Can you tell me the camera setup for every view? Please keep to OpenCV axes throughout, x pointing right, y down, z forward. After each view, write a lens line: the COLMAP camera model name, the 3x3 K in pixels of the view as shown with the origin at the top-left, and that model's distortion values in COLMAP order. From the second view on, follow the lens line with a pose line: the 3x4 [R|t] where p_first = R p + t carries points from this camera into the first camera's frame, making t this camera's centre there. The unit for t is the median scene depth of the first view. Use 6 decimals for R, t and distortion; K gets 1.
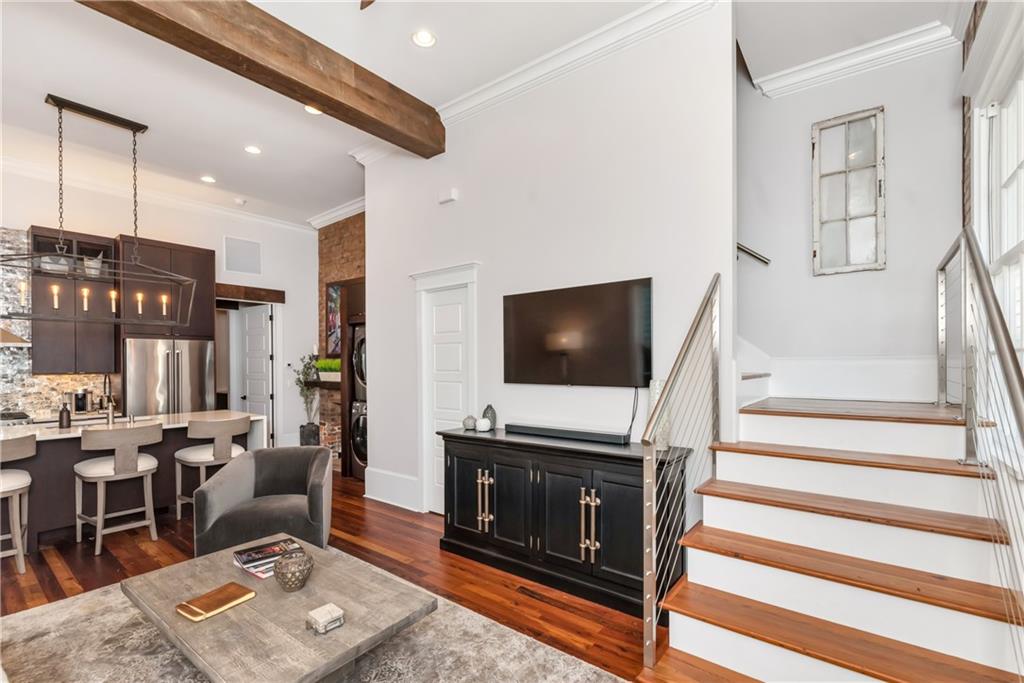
lens RADIAL K [[481.8, 0, 509.7], [0, 481.8, 367.2], [0, 0, 1]] dist [-0.001010, -0.000133]
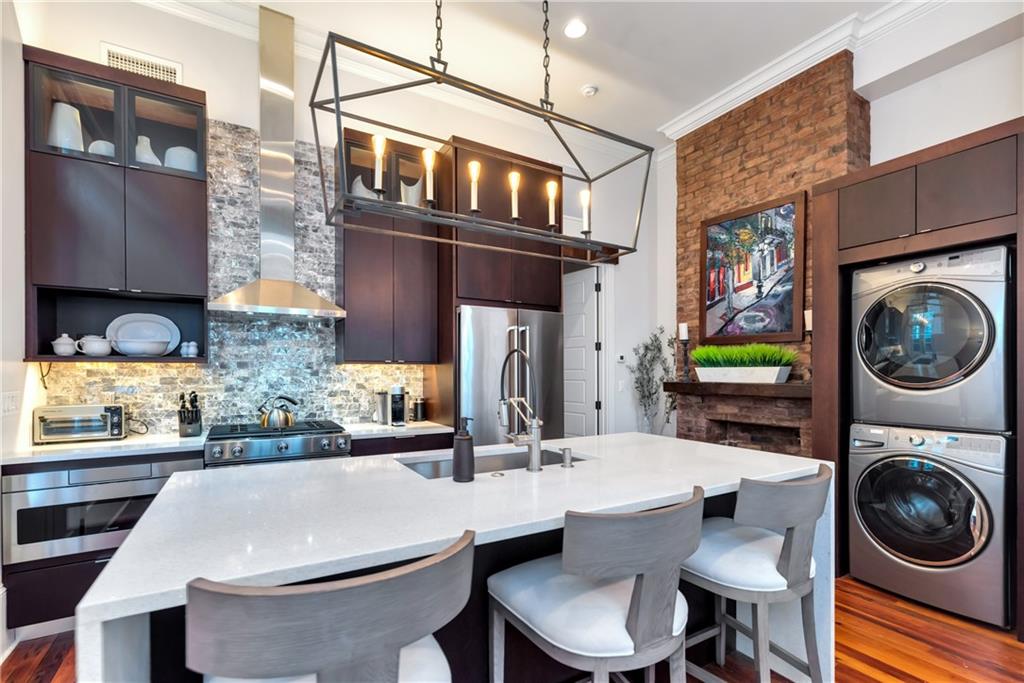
lens RADIAL K [[553.4, 0, 513.0], [0, 553.4, 367.6], [0, 0, 1]] dist [-0.000662, -0.000313]
pose [[0.918085, 0.004909, -0.396354, -0.343092], [-0.008424, 0.999939, -0.007128, 0.017919], [0.396294, 0.009883, 0.918070, 0.287690]]
